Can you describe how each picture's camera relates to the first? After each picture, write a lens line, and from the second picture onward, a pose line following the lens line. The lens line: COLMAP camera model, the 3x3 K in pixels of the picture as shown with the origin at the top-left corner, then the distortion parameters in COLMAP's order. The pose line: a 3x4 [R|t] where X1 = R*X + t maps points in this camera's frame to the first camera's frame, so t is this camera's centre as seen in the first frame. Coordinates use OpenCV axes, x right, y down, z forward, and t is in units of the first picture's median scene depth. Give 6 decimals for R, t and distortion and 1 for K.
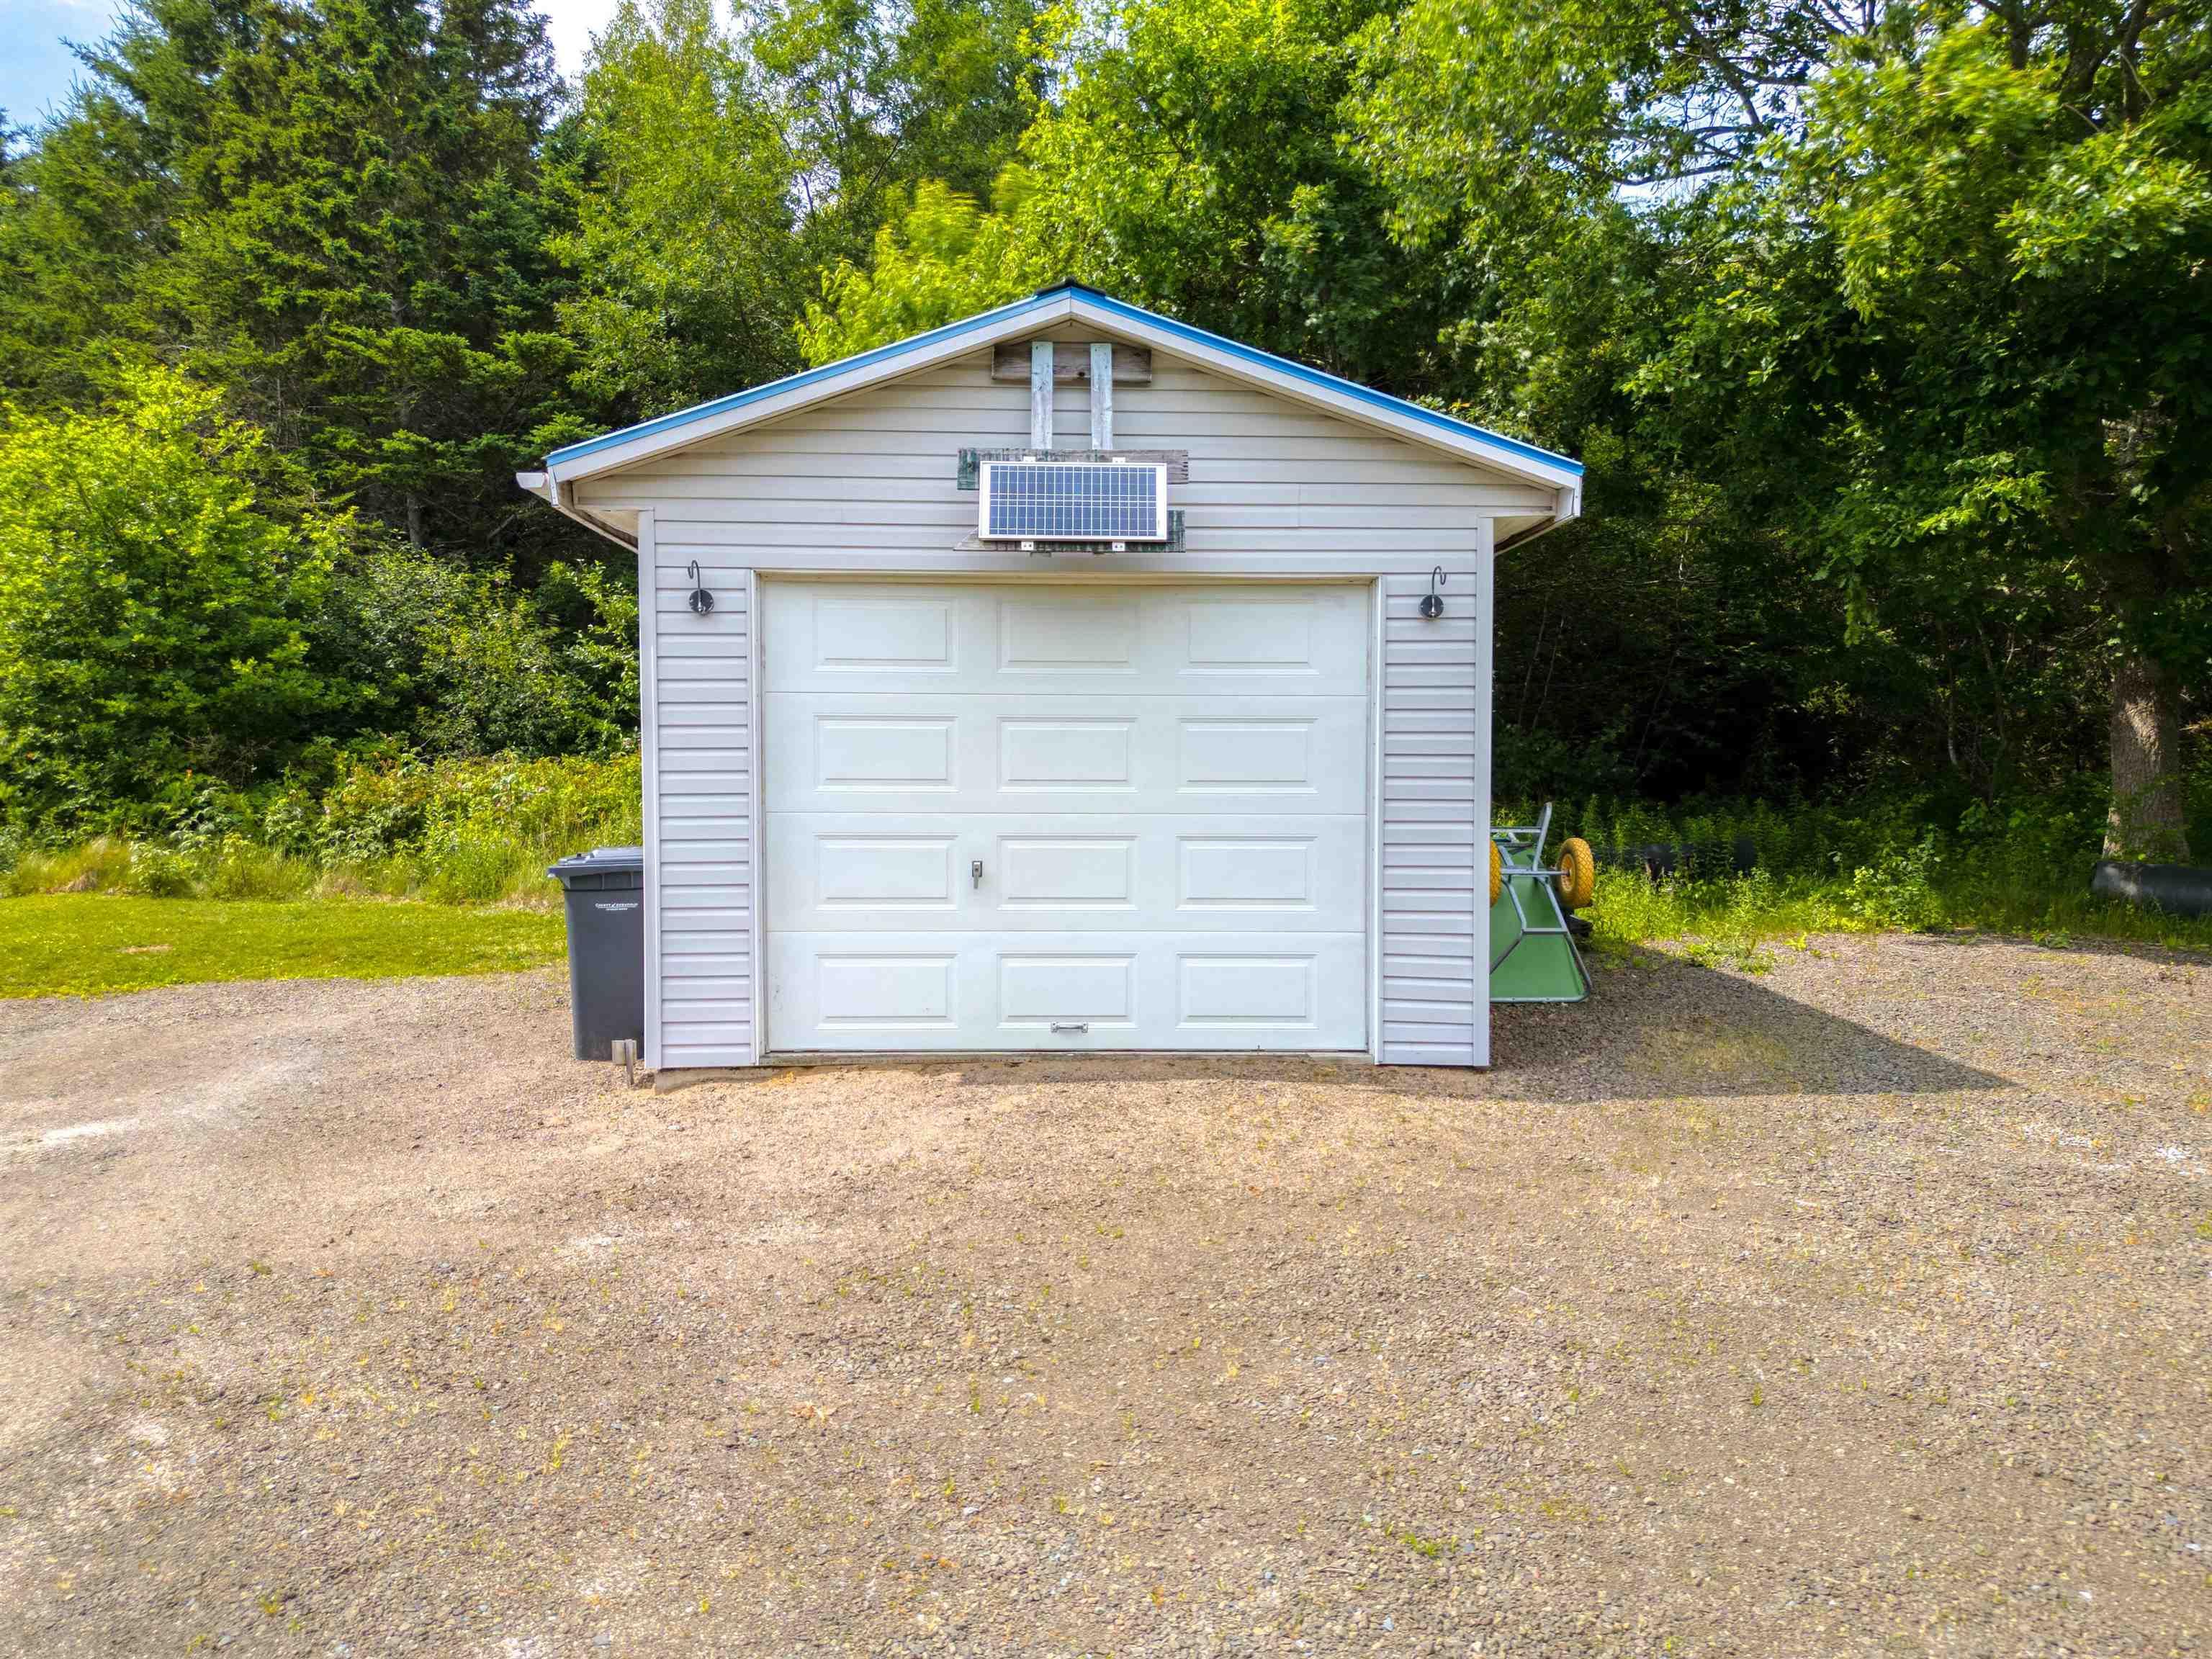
lens RADIAL K [[1544.9, 0, 1105.2], [0, 1544.9, 831.9], [0, 0, 1]] dist [0.075272, -0.084387]
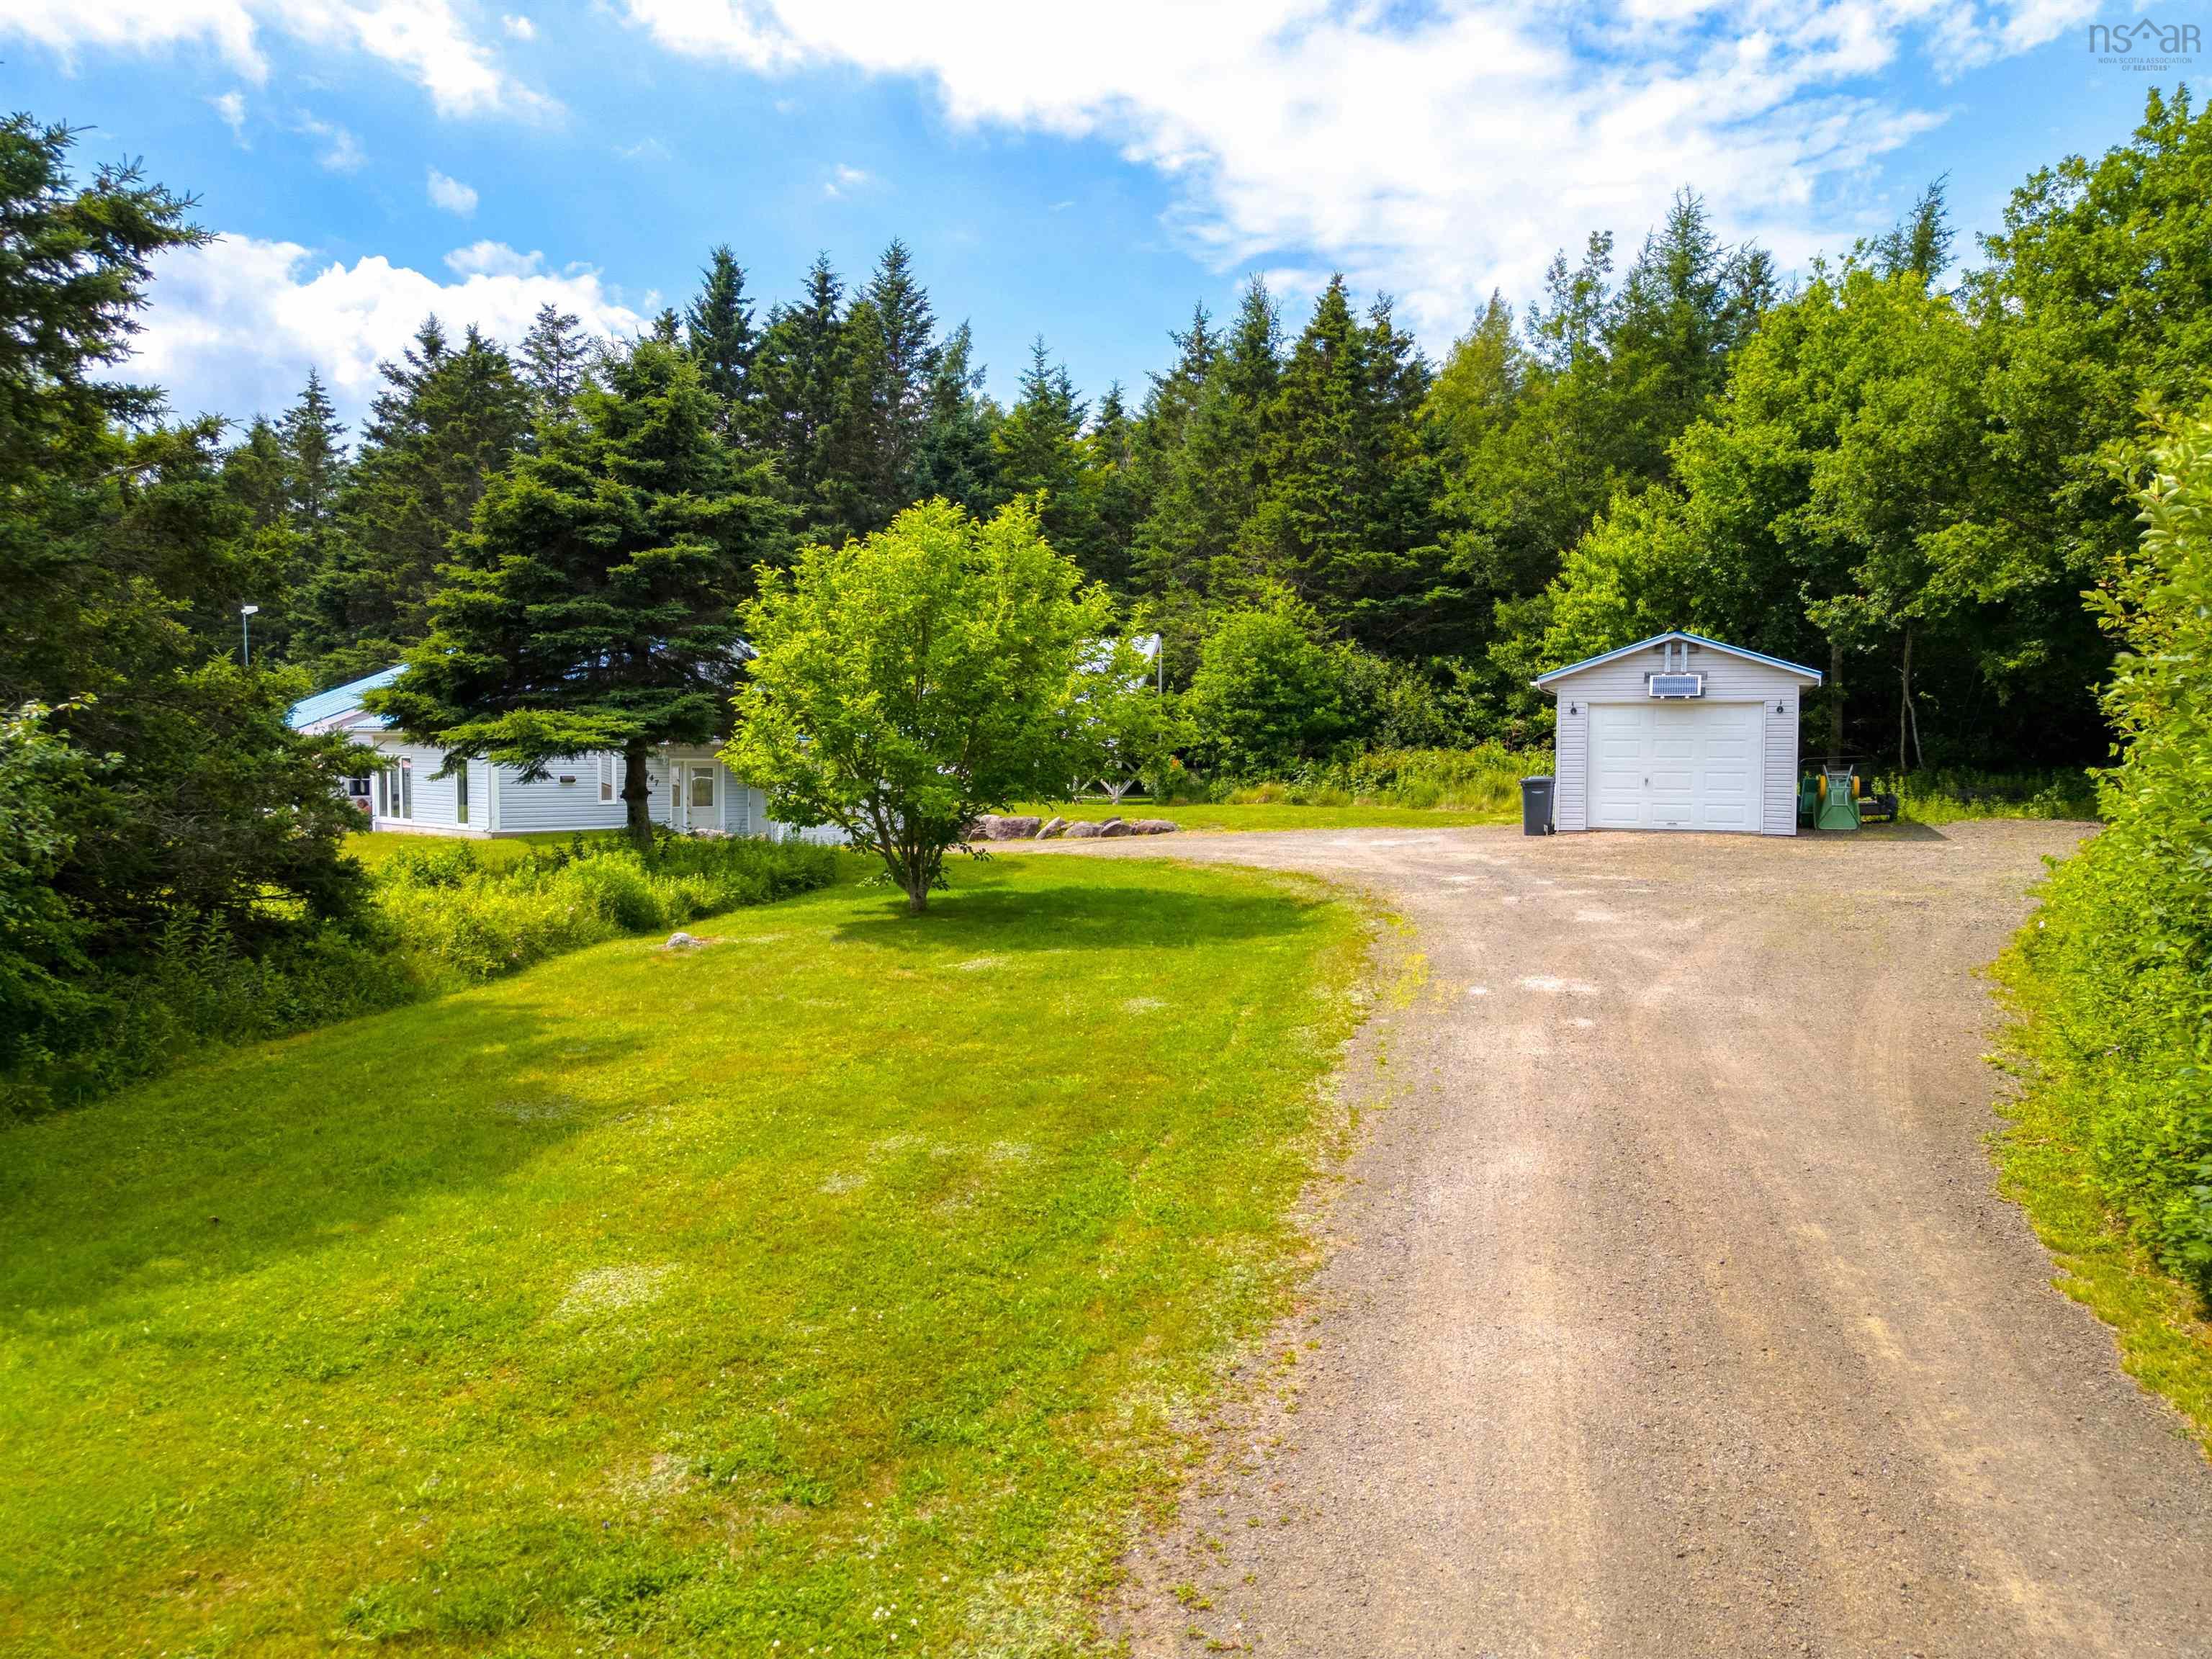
lens RADIAL K [[1551.0, 0, 1100.5], [0, 1551.0, 833.1], [0, 0, 1]] dist [0.071225, -0.073029]
pose [[0.916976, 0.020897, -0.398395, 0.094701], [-0.016840, 0.999765, 0.013680, 0.053922], [0.398587, -0.005836, 0.917112, -1.319202]]
